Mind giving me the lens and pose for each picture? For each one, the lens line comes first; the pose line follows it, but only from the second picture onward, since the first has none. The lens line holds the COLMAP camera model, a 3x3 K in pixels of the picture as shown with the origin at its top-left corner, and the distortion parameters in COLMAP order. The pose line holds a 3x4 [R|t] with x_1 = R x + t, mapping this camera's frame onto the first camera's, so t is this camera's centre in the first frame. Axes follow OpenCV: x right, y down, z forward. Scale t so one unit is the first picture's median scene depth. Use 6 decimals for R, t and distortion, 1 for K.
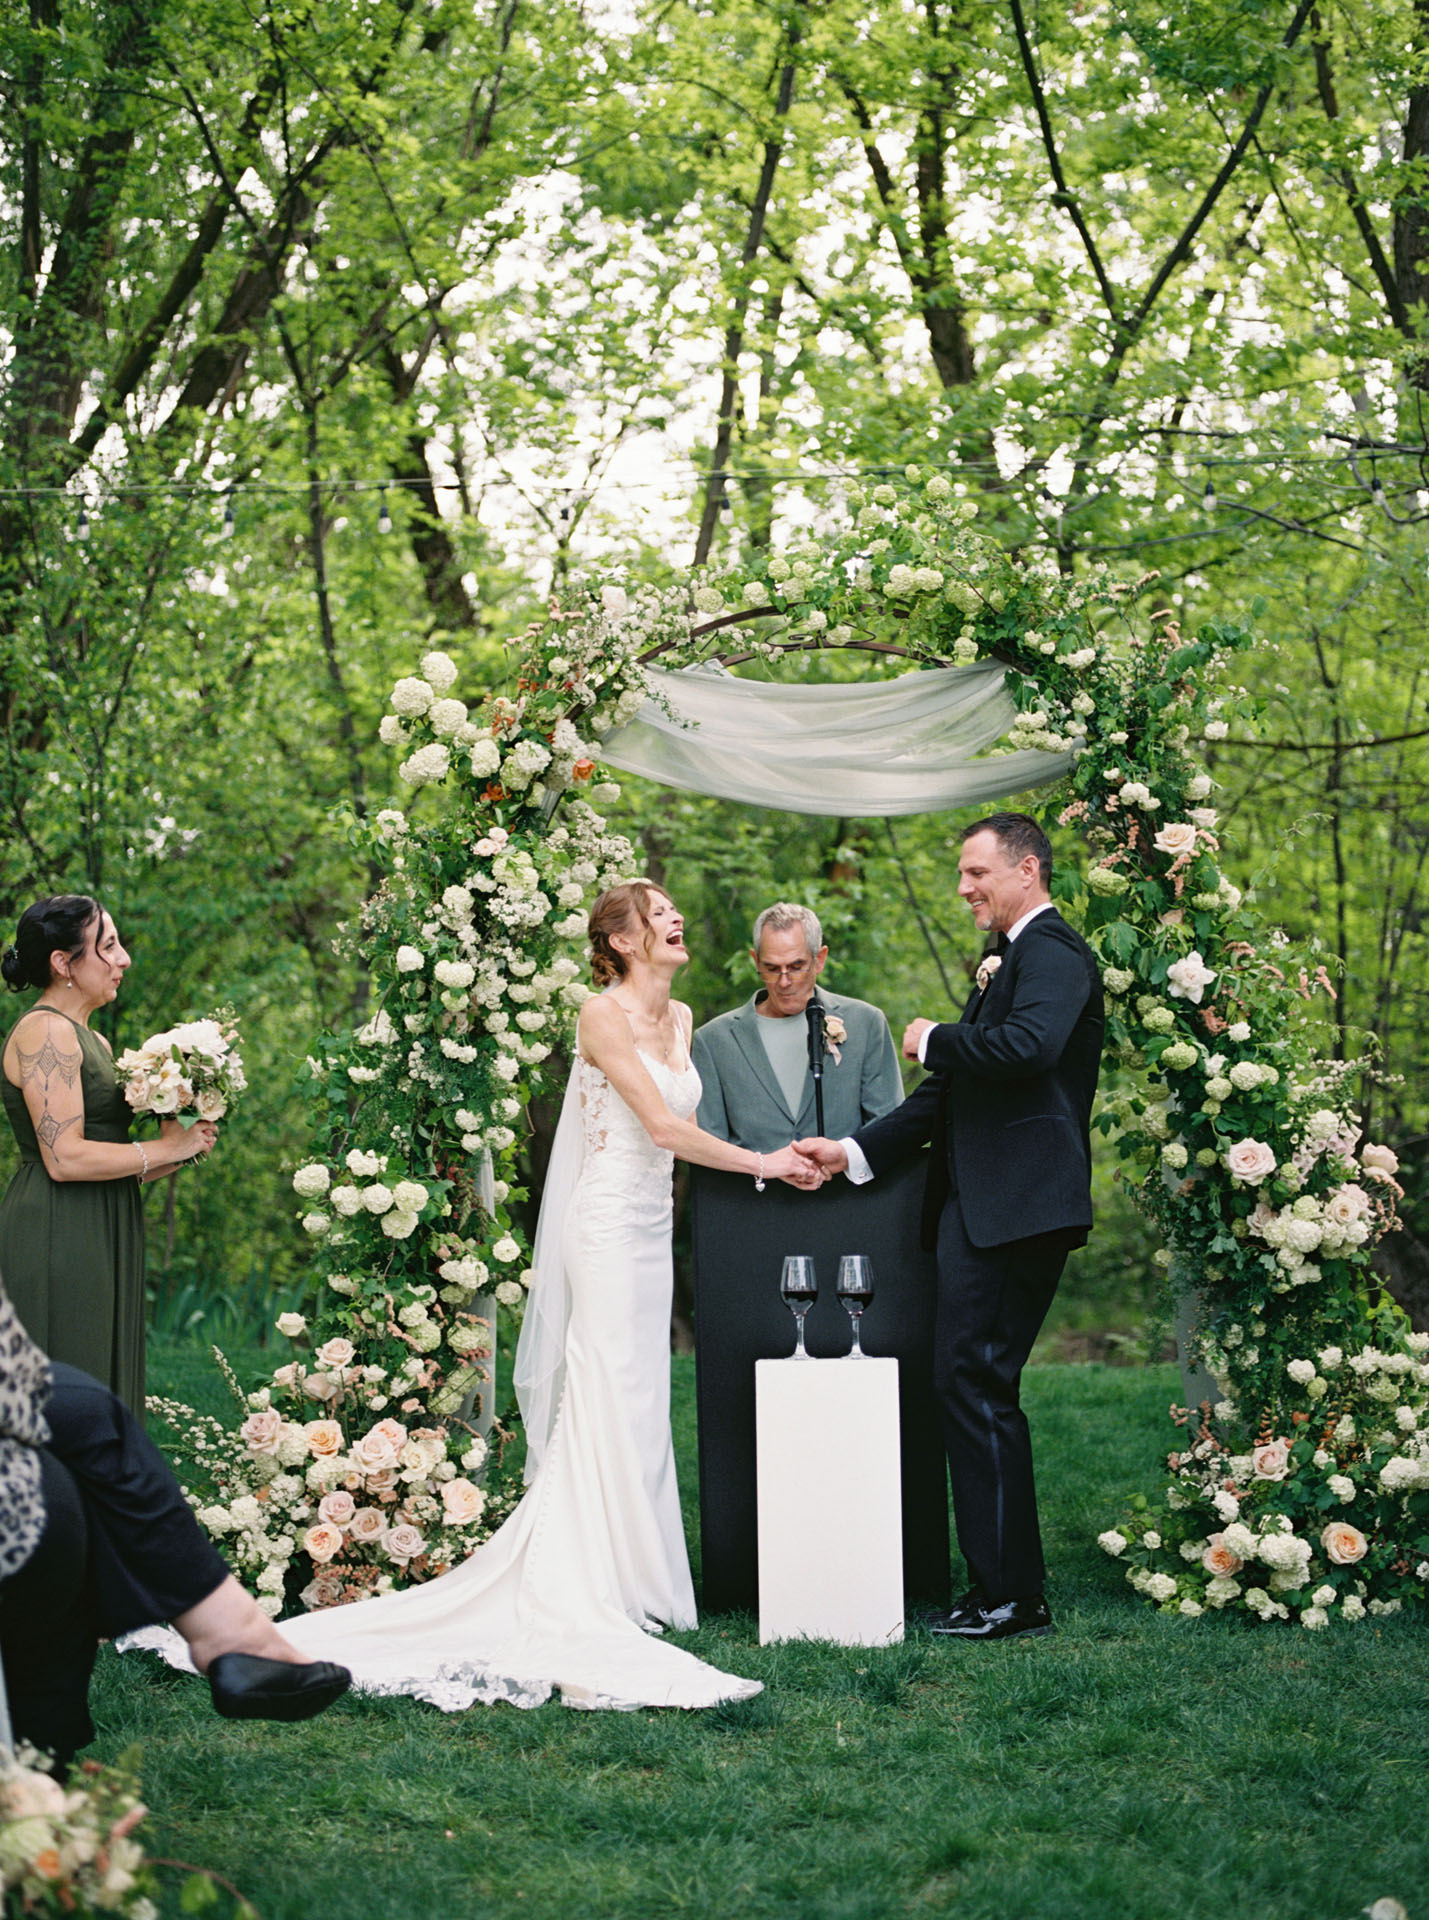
lens RADIAL K [[2731.3, 0, 727.8], [0, 2731.3, 954.0], [0, 0, 1]] dist [0.033862, 0.000000]
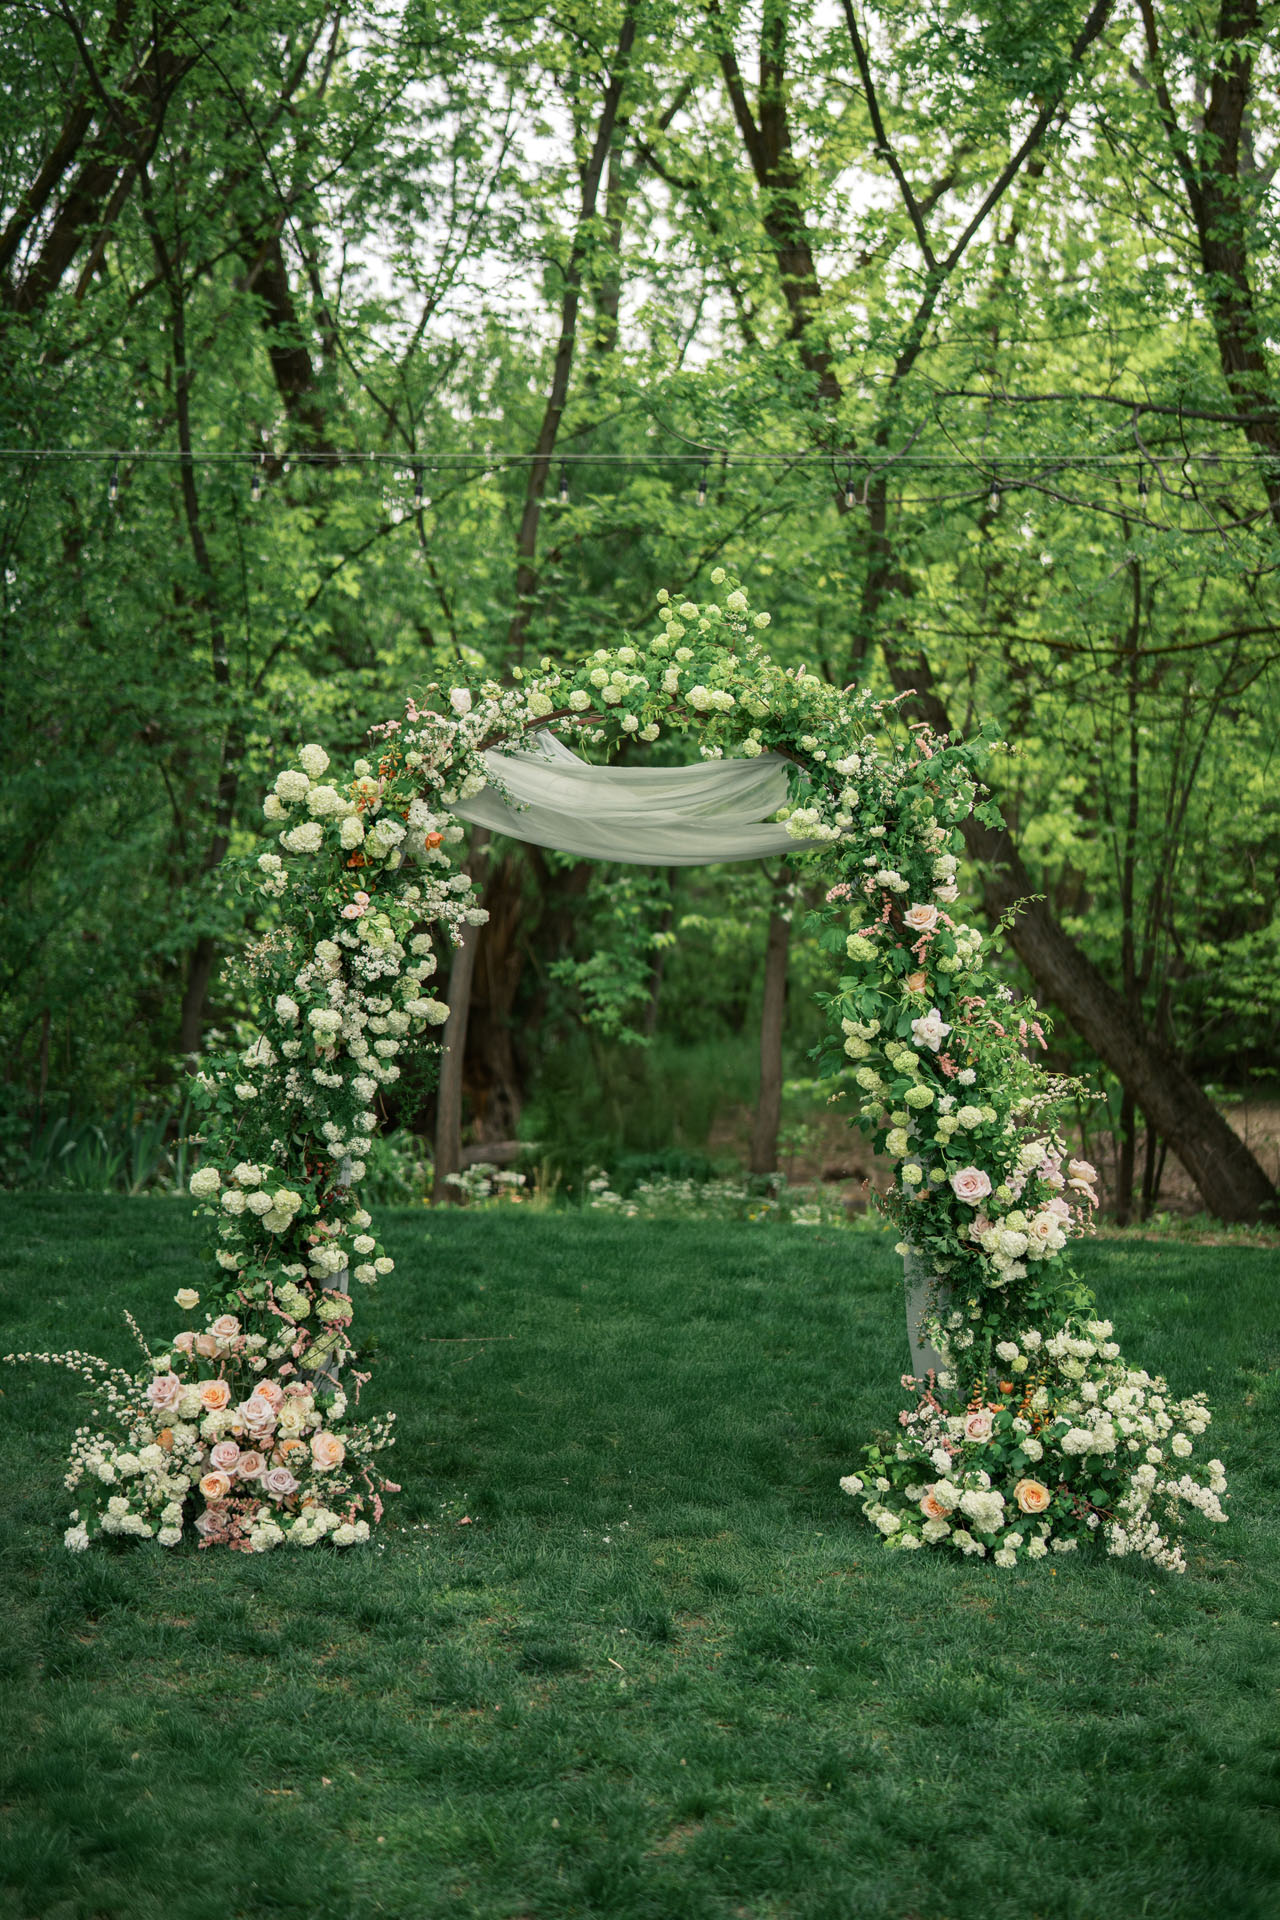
lens RADIAL K [[2696.2, 0, 630.8], [0, 2696.2, 966.8], [0, 0, 1]] dist [0.074410, 0.000000]
pose [[0.999507, 0.018727, 0.025216, 0.005232], [-0.021209, 0.994551, 0.102073, -0.139465], [-0.023167, -0.102558, 0.994457, -0.190756]]
